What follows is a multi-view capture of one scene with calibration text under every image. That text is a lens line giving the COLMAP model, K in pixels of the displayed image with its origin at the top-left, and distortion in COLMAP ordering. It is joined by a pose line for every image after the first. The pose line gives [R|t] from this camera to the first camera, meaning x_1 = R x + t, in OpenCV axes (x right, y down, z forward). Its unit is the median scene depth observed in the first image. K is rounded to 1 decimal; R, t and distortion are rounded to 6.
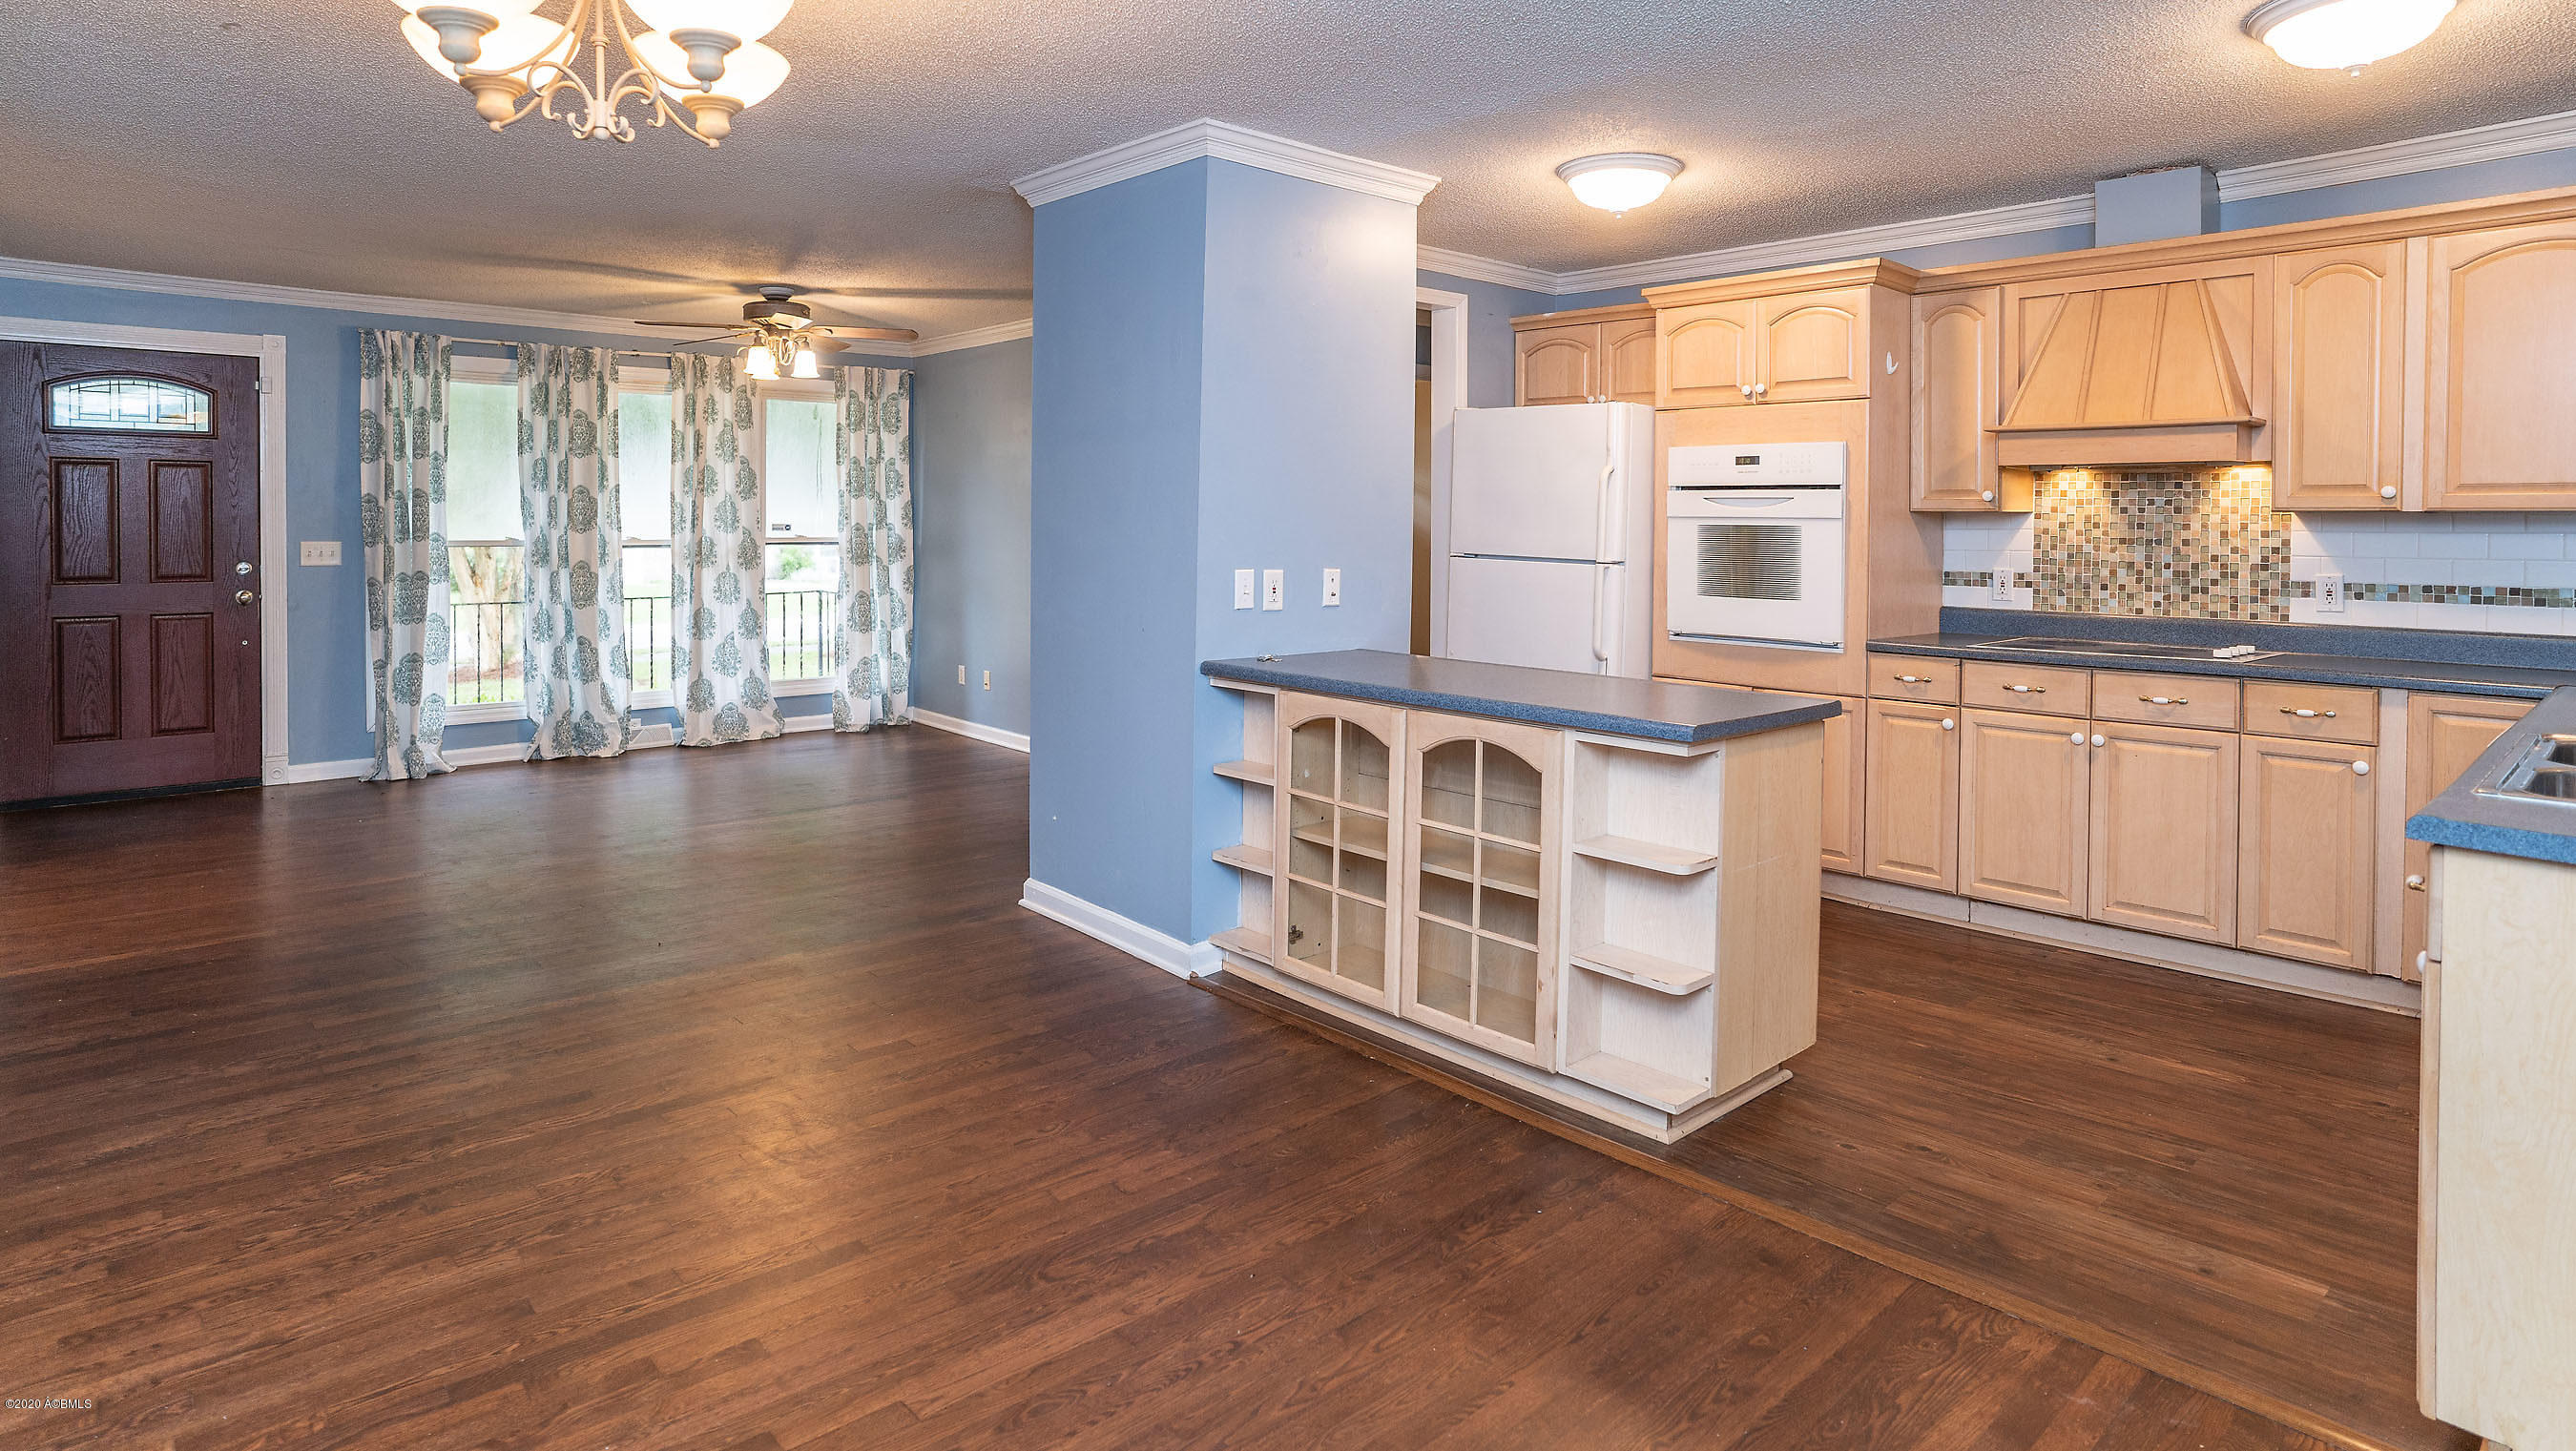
lens RADIAL K [[1354.7, 0, 1292.8], [0, 1354.7, 535.2], [0, 0, 1]] dist [-0.053238, 0.027724]
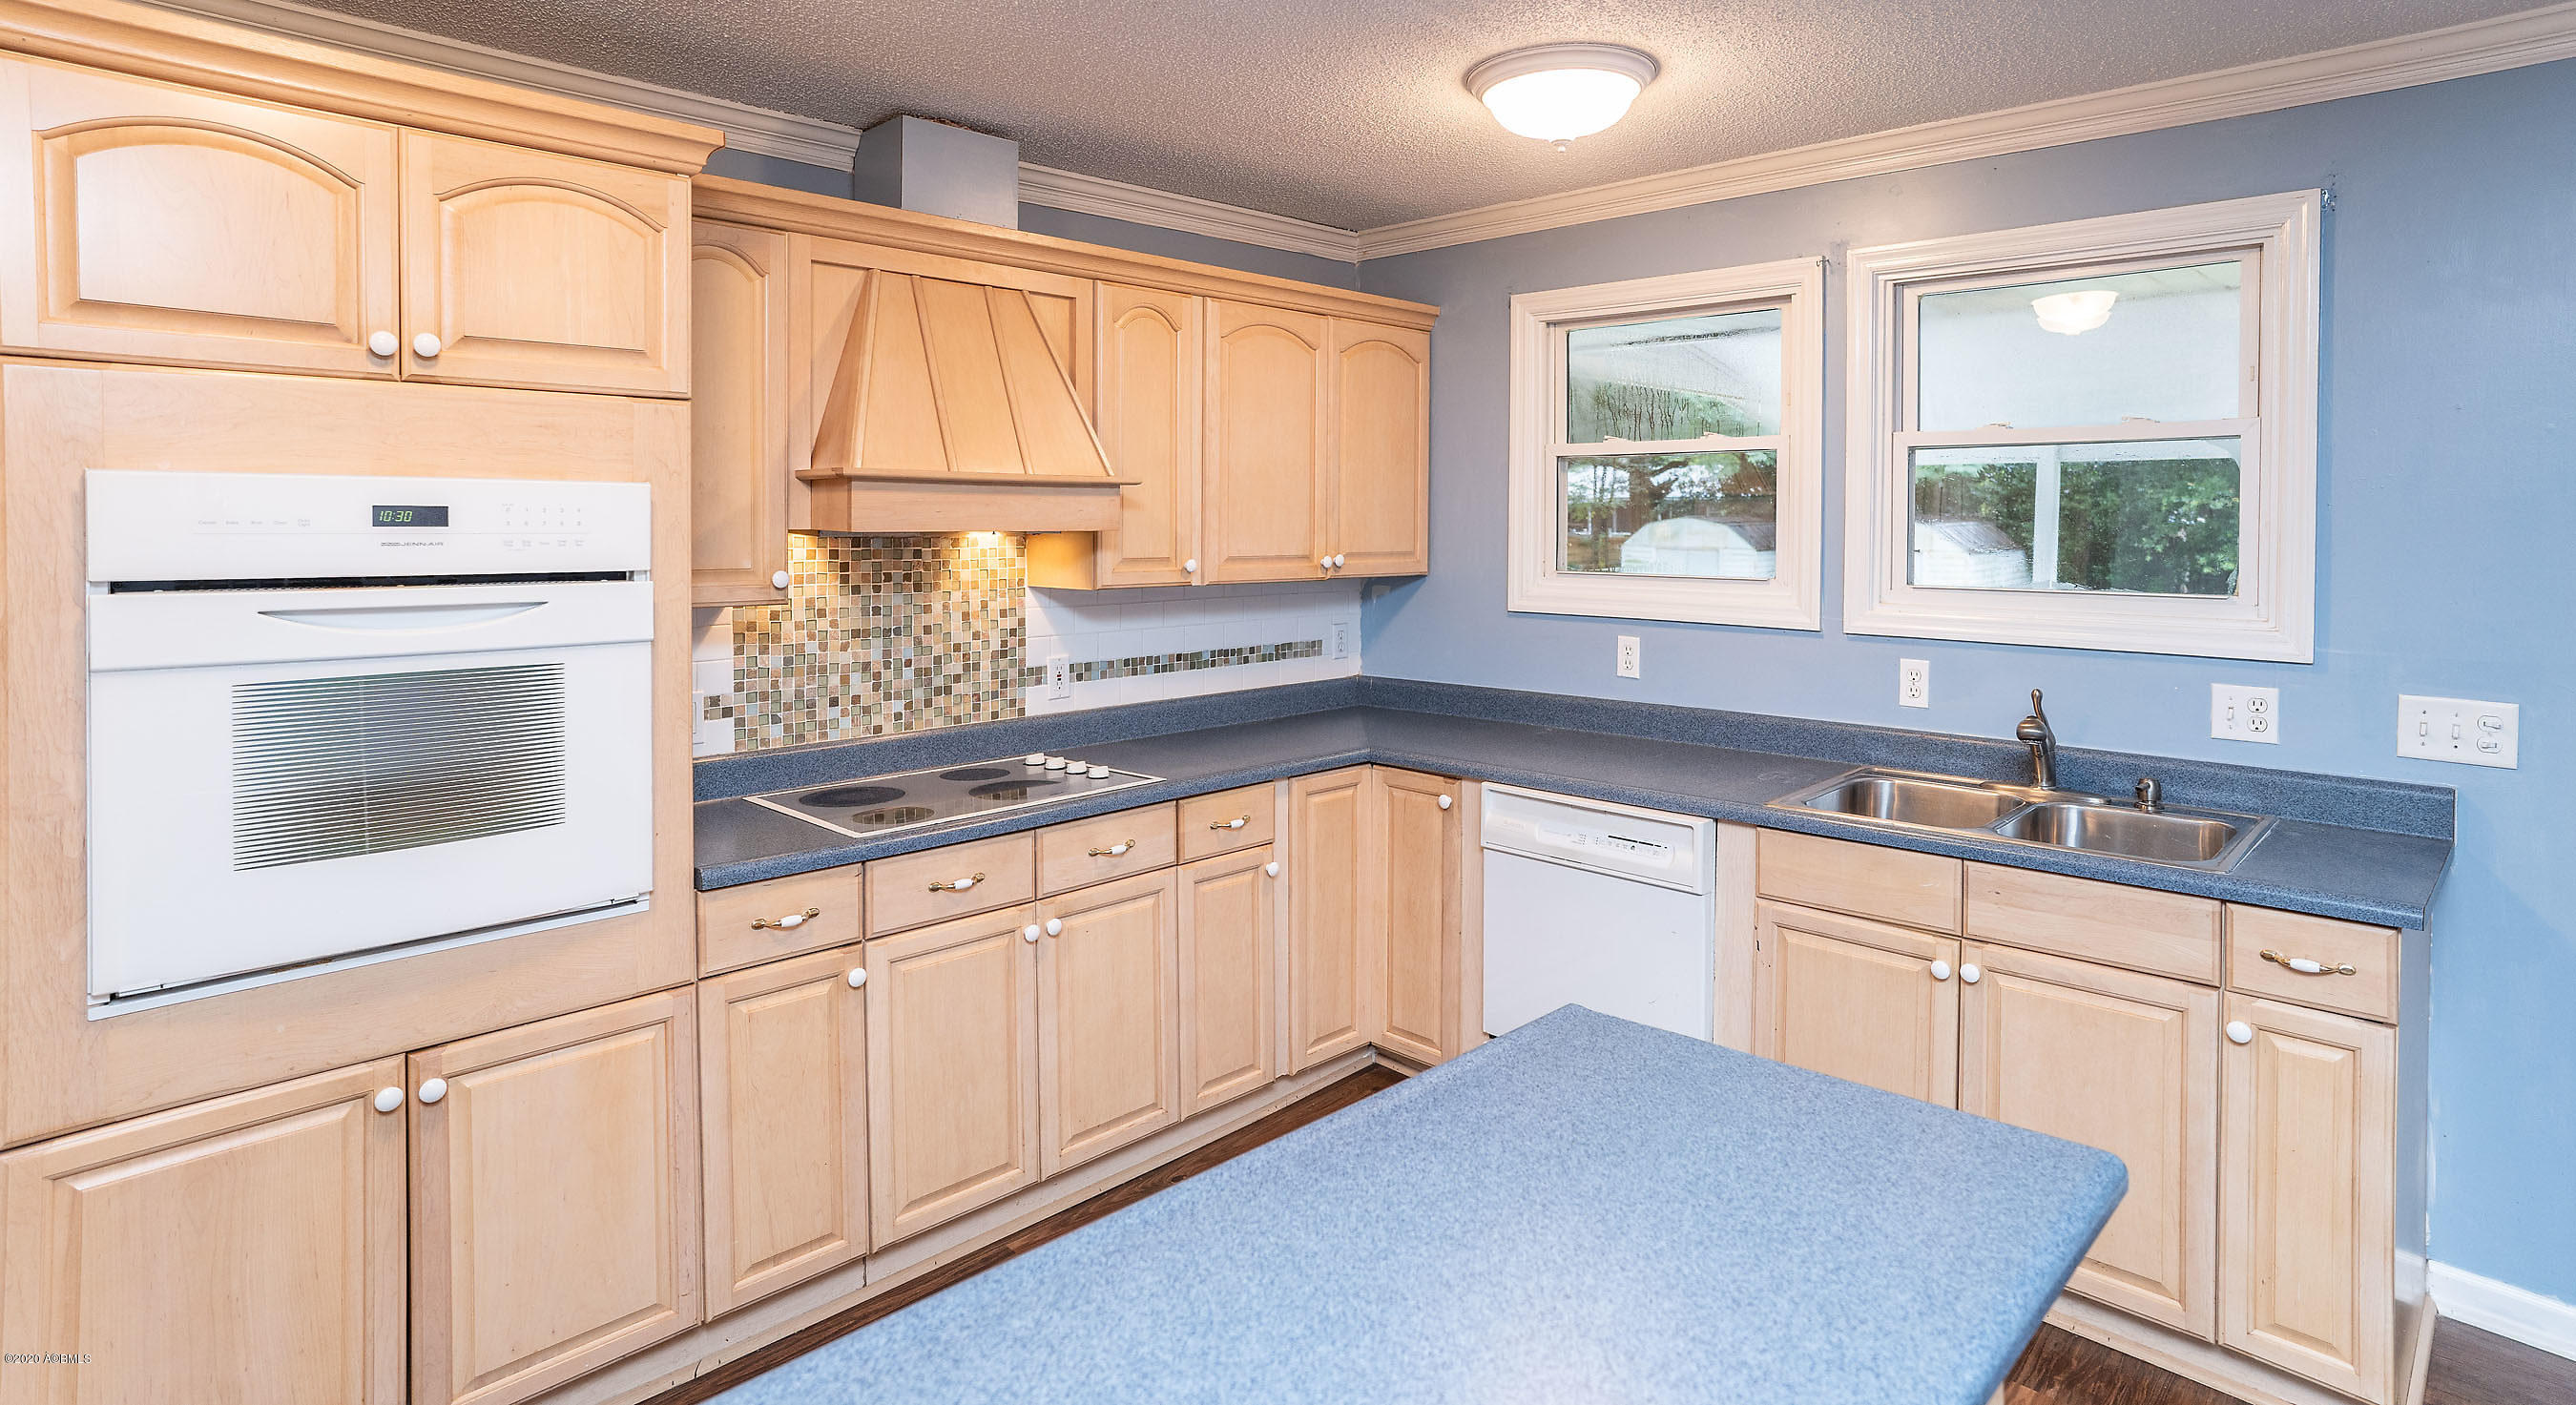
lens RADIAL K [[1338.7, 0, 1326.5], [0, 1338.7, 544.2], [0, 0, 1]] dist [-0.024714, 0.009985]
pose [[-0.071670, -0.024774, 0.997121, -0.105552], [0.008185, 0.999643, 0.025425, -0.063781], [-0.997395, 0.009984, -0.071441, 0.871530]]
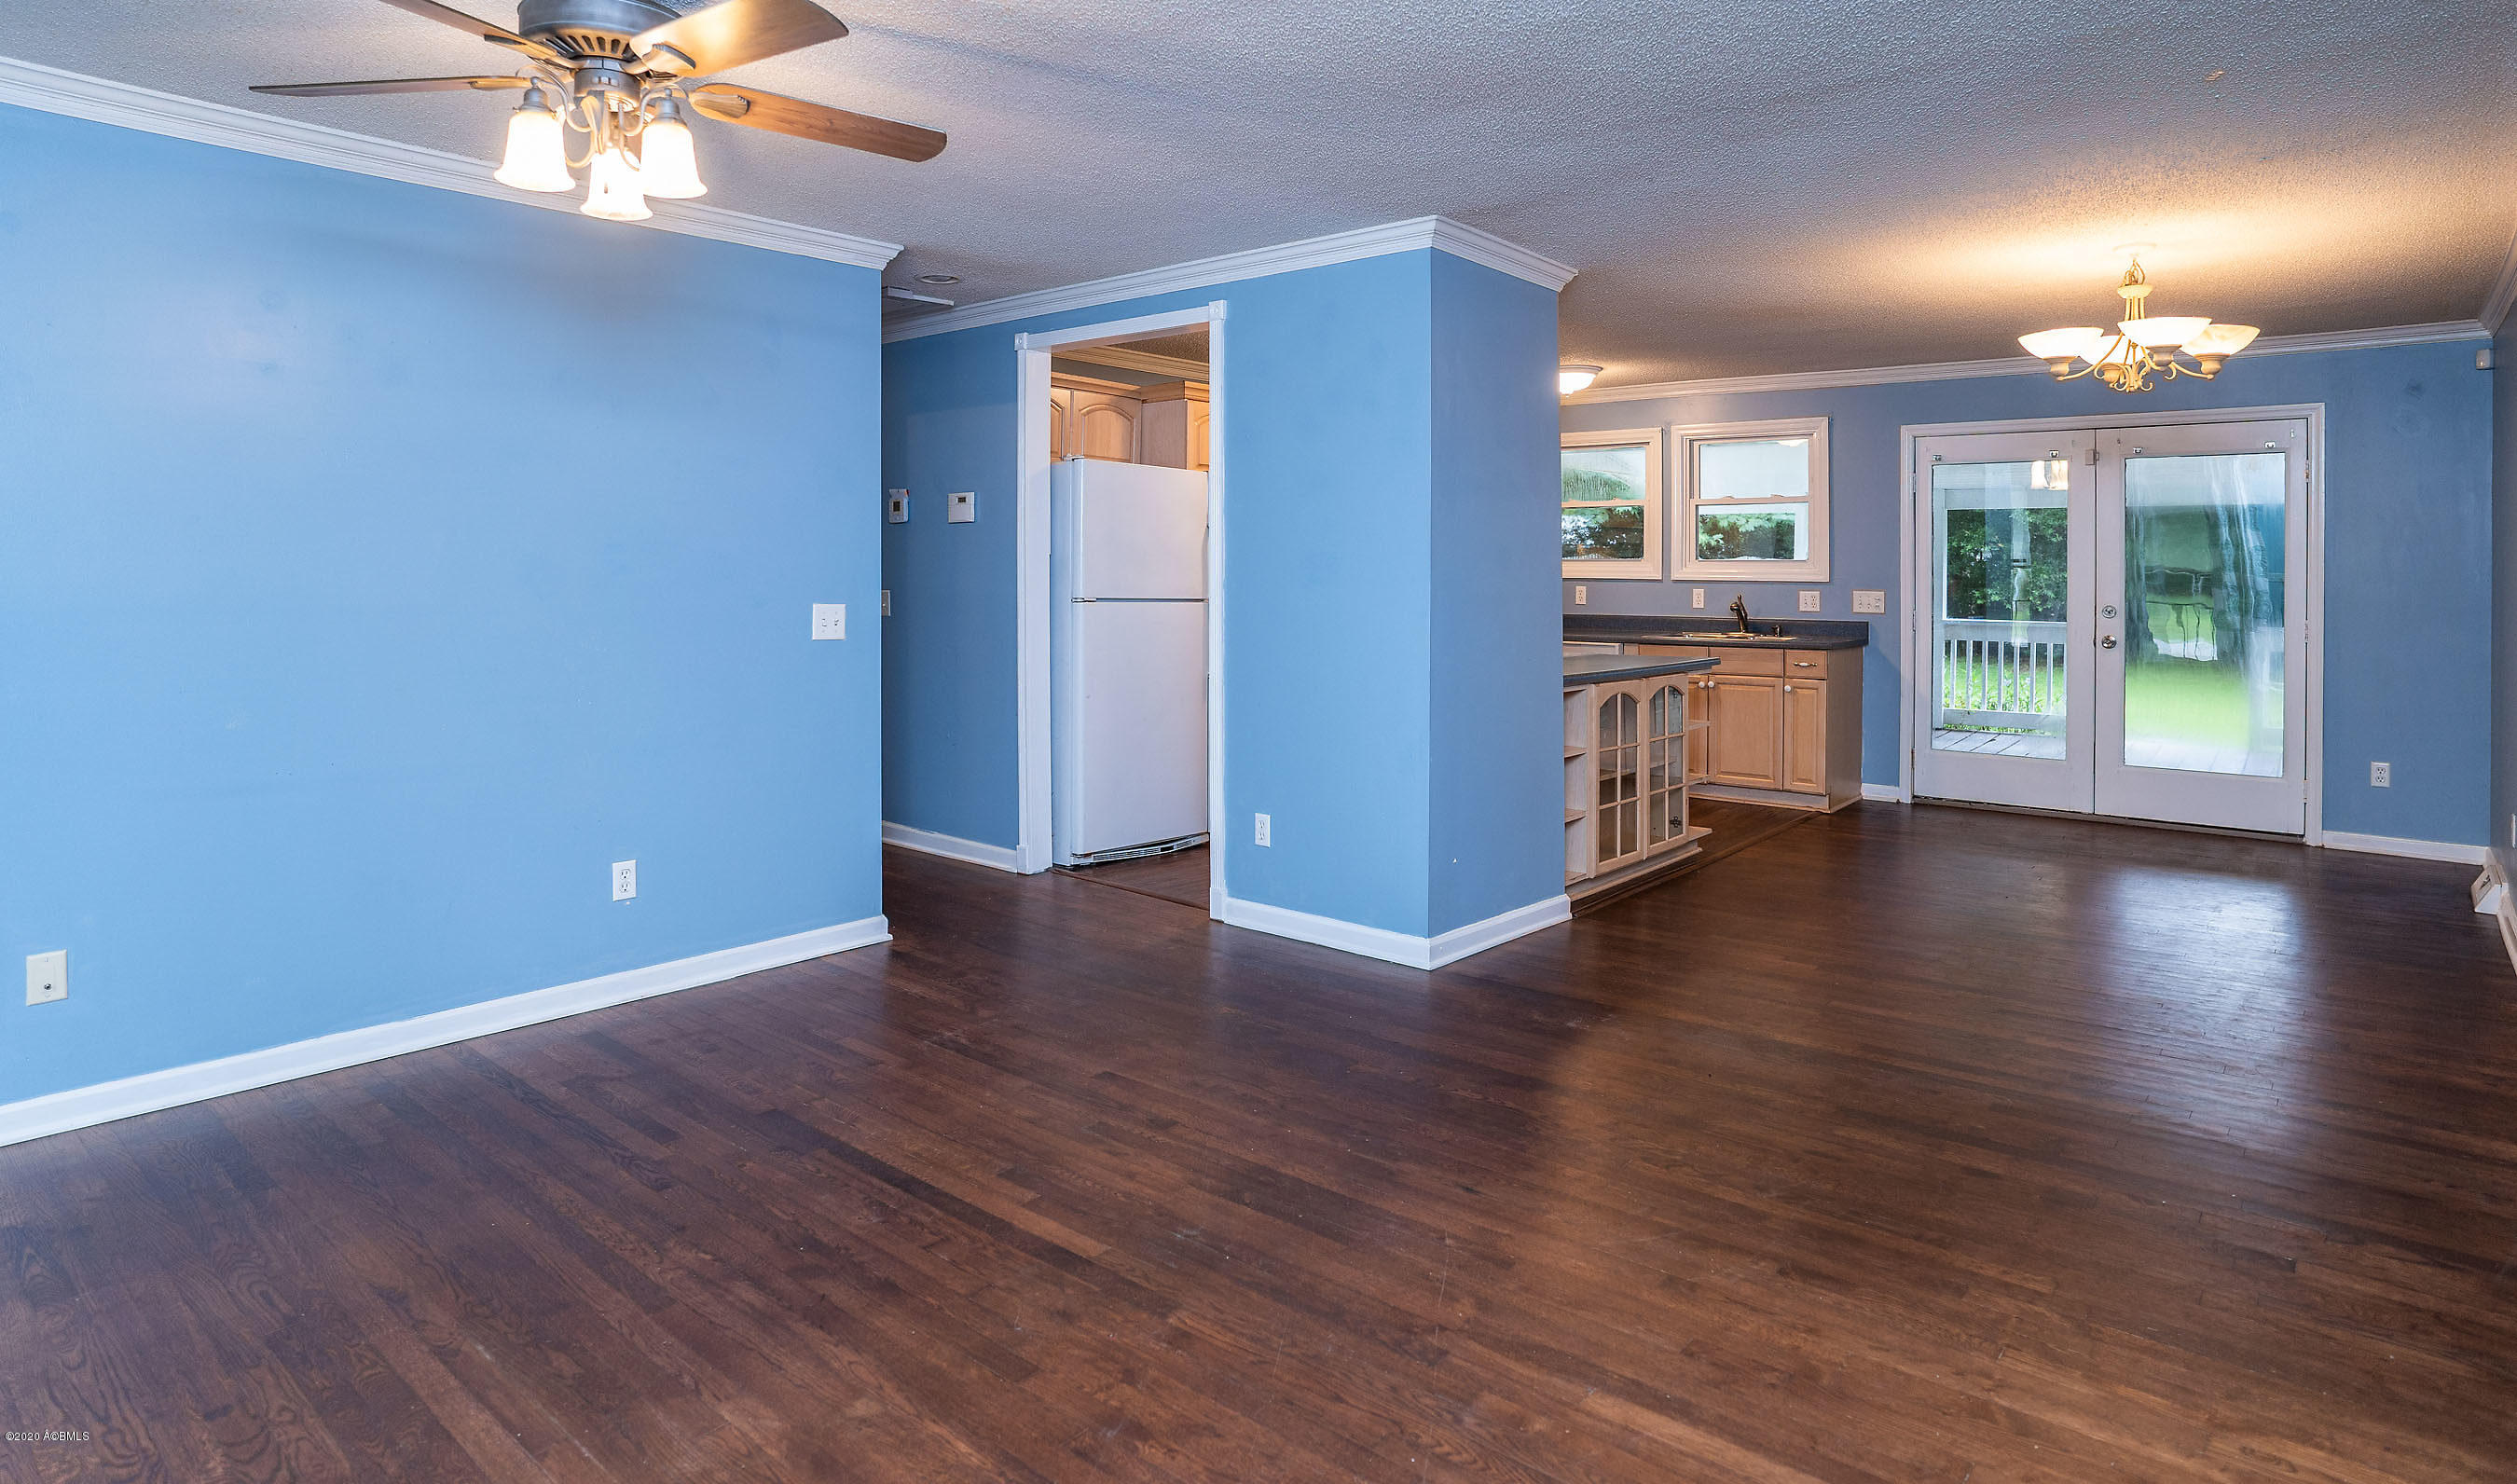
lens RADIAL K [[1382.8, 0, 1265.7], [0, 1382.8, 561.6], [0, 0, 1]] dist [-0.055988, 0.016412]
pose [[-0.135138, -0.000239, 0.990827, -1.276870], [0.005776, 0.999983, 0.001029, -0.020269], [-0.990810, 0.005862, -0.135134, 1.378567]]
